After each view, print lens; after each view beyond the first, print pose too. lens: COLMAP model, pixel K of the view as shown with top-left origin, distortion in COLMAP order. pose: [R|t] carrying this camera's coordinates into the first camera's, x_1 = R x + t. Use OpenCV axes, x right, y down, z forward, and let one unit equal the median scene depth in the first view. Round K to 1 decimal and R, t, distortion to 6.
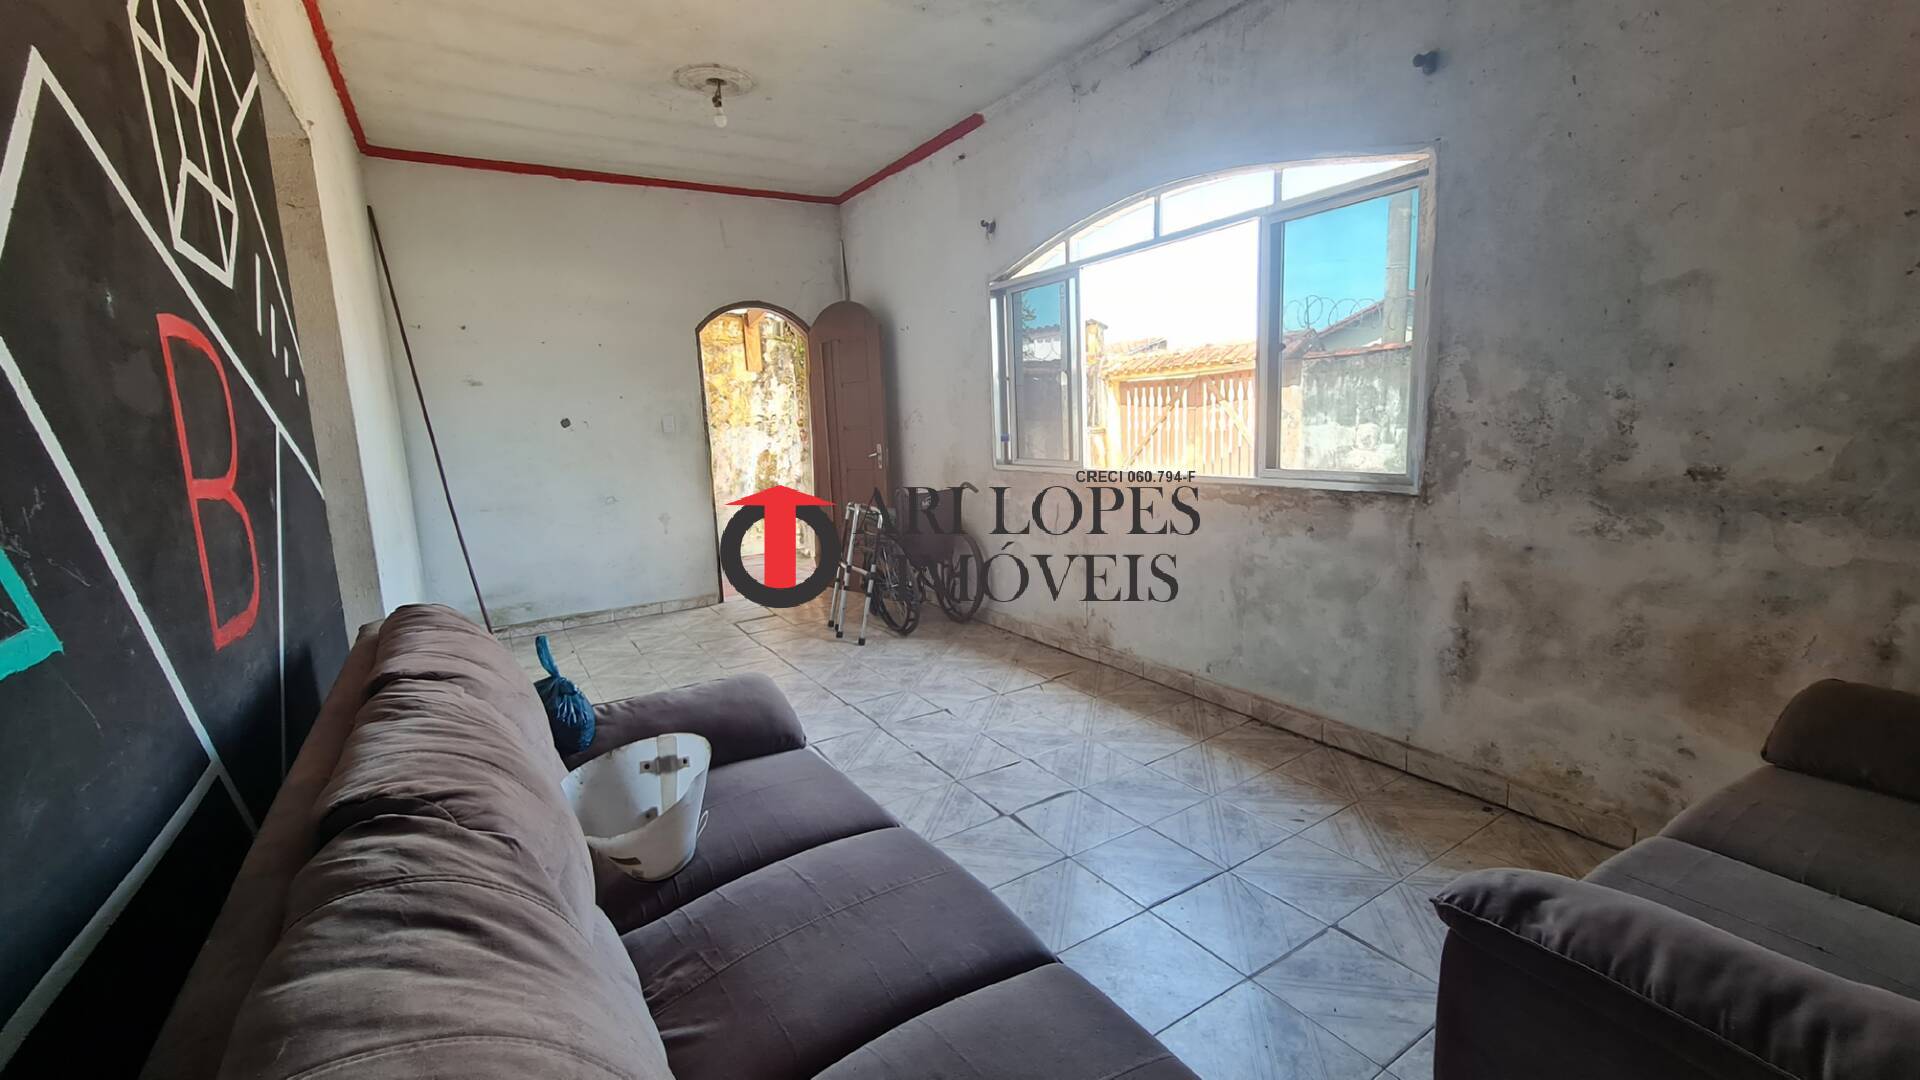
lens RADIAL K [[778.9, 0, 959.7], [0, 778.9, 541.6], [0, 0, 1]] dist [-0.002577, -0.000144]
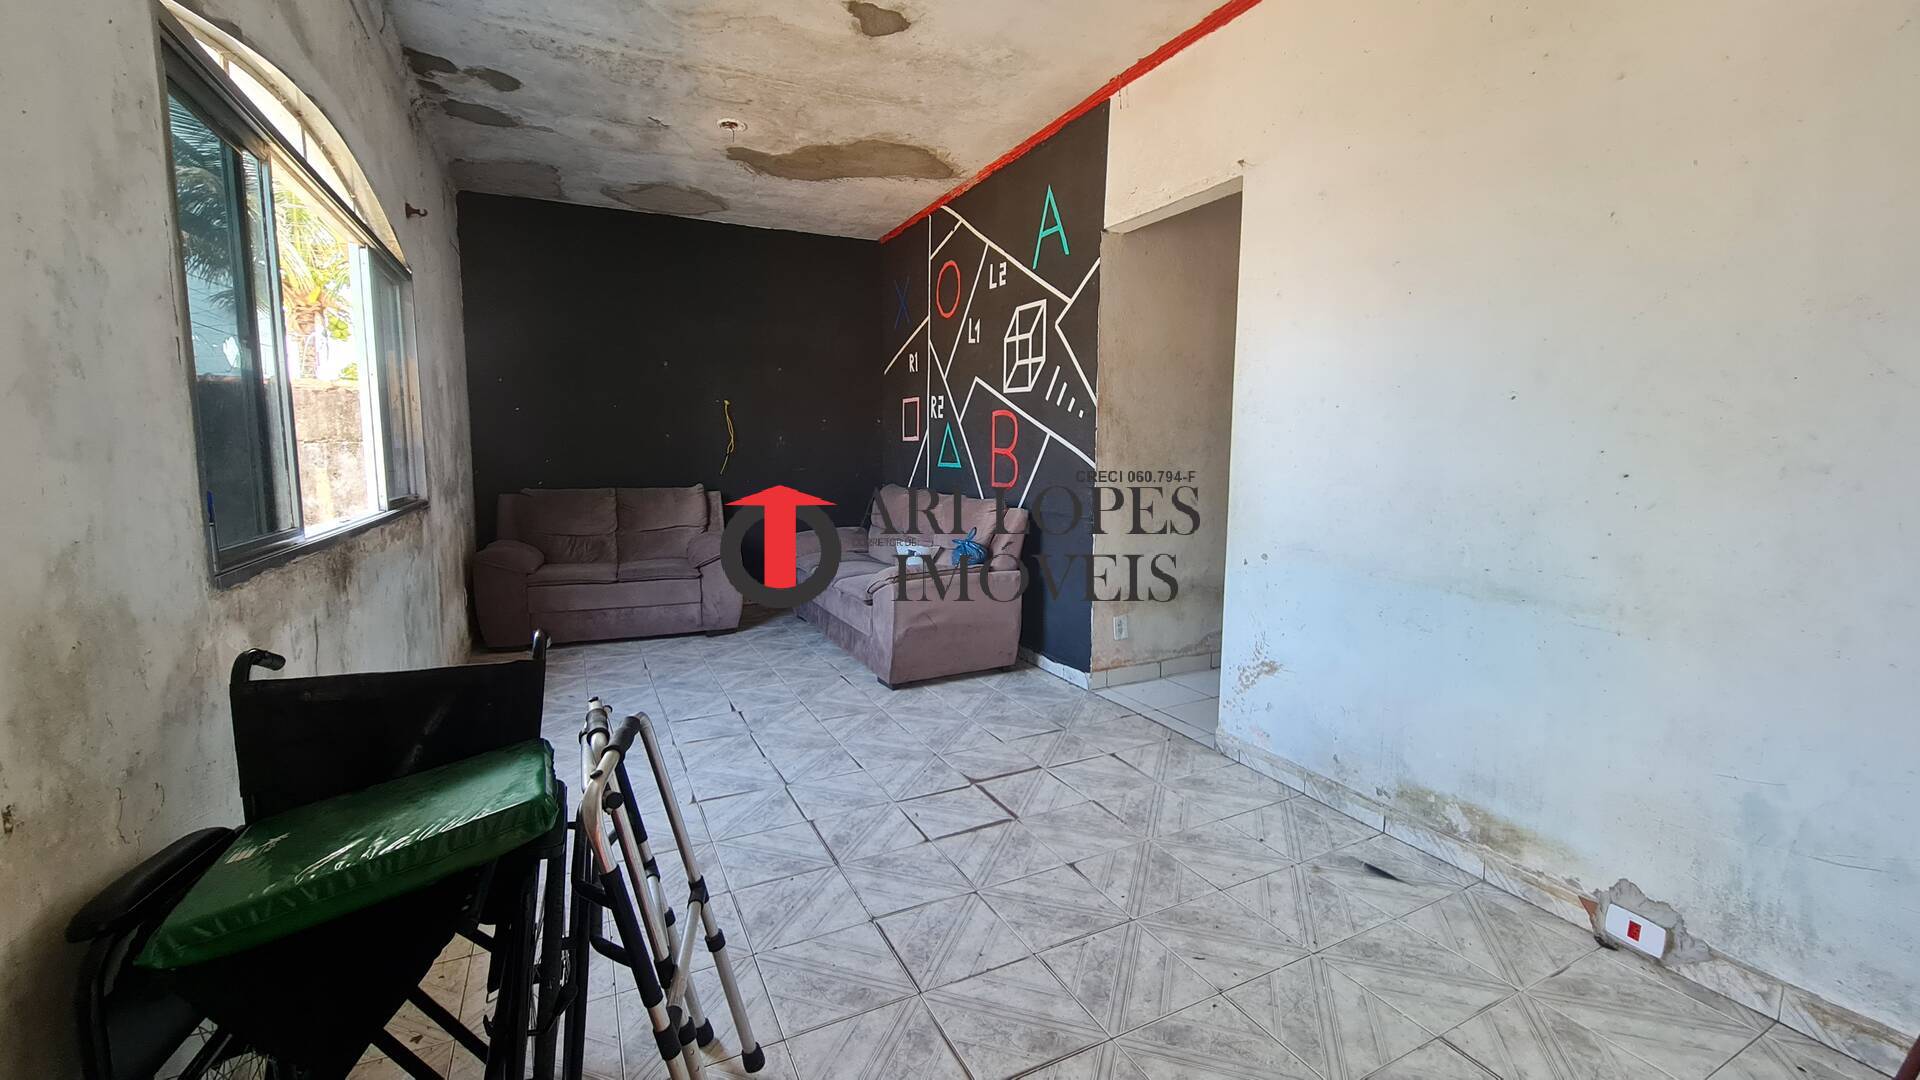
lens RADIAL K [[778.9, 0, 962.3], [0, 778.9, 539.0], [0, 0, 1]] dist [-0.002577, -0.000144]
pose [[-0.994543, 0.023501, 0.101647, -0.460459], [0.050212, 0.961857, 0.268904, -0.294028], [-0.091450, 0.272541, -0.957788, 2.033673]]
